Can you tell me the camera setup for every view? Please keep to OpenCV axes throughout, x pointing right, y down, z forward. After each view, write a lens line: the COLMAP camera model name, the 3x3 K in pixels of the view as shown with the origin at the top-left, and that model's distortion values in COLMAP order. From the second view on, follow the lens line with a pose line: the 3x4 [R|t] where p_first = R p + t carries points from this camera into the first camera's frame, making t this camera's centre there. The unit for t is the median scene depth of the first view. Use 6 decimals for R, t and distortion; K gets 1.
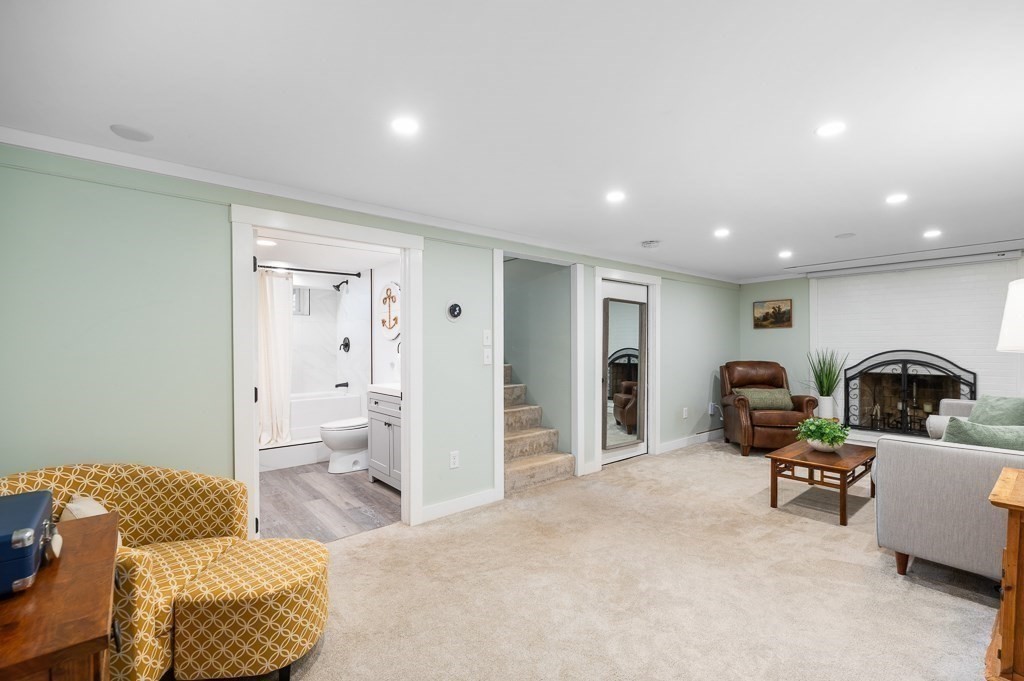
lens RADIAL K [[450.6, 0, 521.9], [0, 450.6, 363.0], [0, 0, 1]] dist [0.001414, 0.001686]
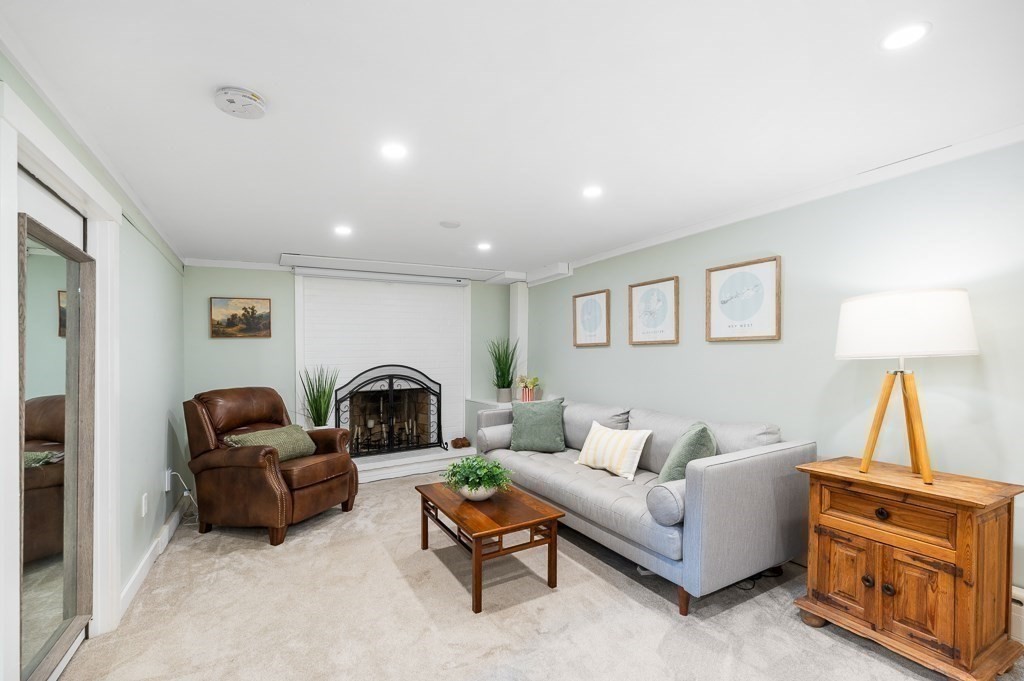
lens RADIAL K [[450.6, 0, 525.0], [0, 450.6, 356.2], [0, 0, 1]] dist [0.001414, 0.001686]
pose [[0.188523, -0.006238, 0.982049, -0.038773], [0.057943, 0.998308, -0.004782, -0.023990], [-0.980358, 0.057804, 0.188566, 0.499359]]
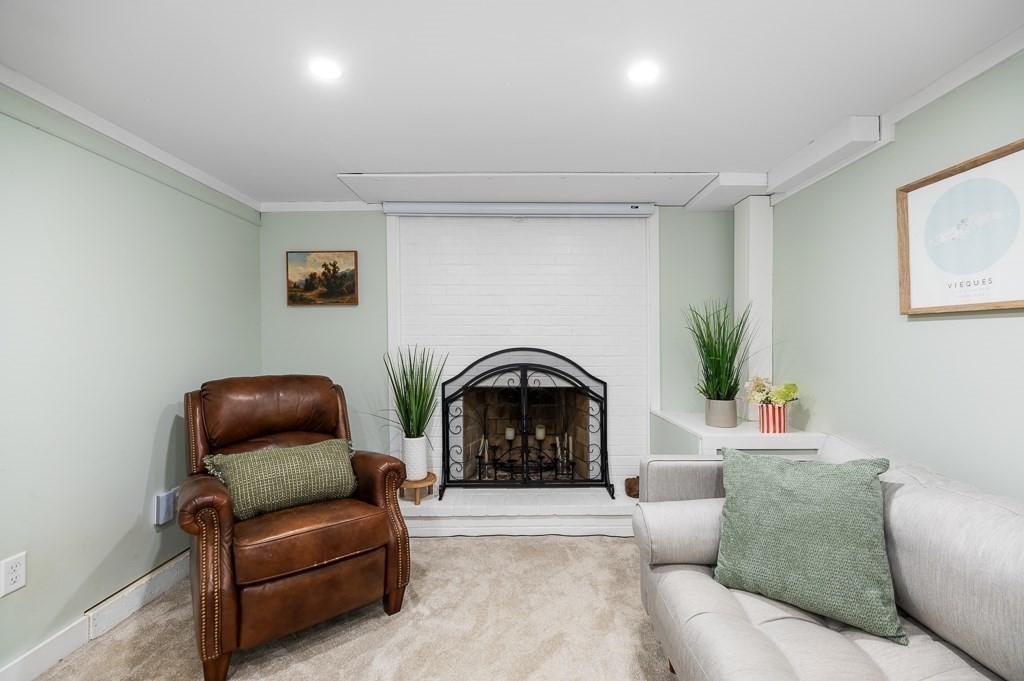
lens RADIAL K [[450.6, 0, 517.6], [0, 450.6, 315.0], [0, 0, 1]] dist [0.001414, 0.001686]
pose [[0.654541, 0.045946, 0.754629, 0.352739], [0.027058, 0.996089, -0.084116, -0.020728], [-0.755542, 0.075476, 0.650737, 0.563100]]
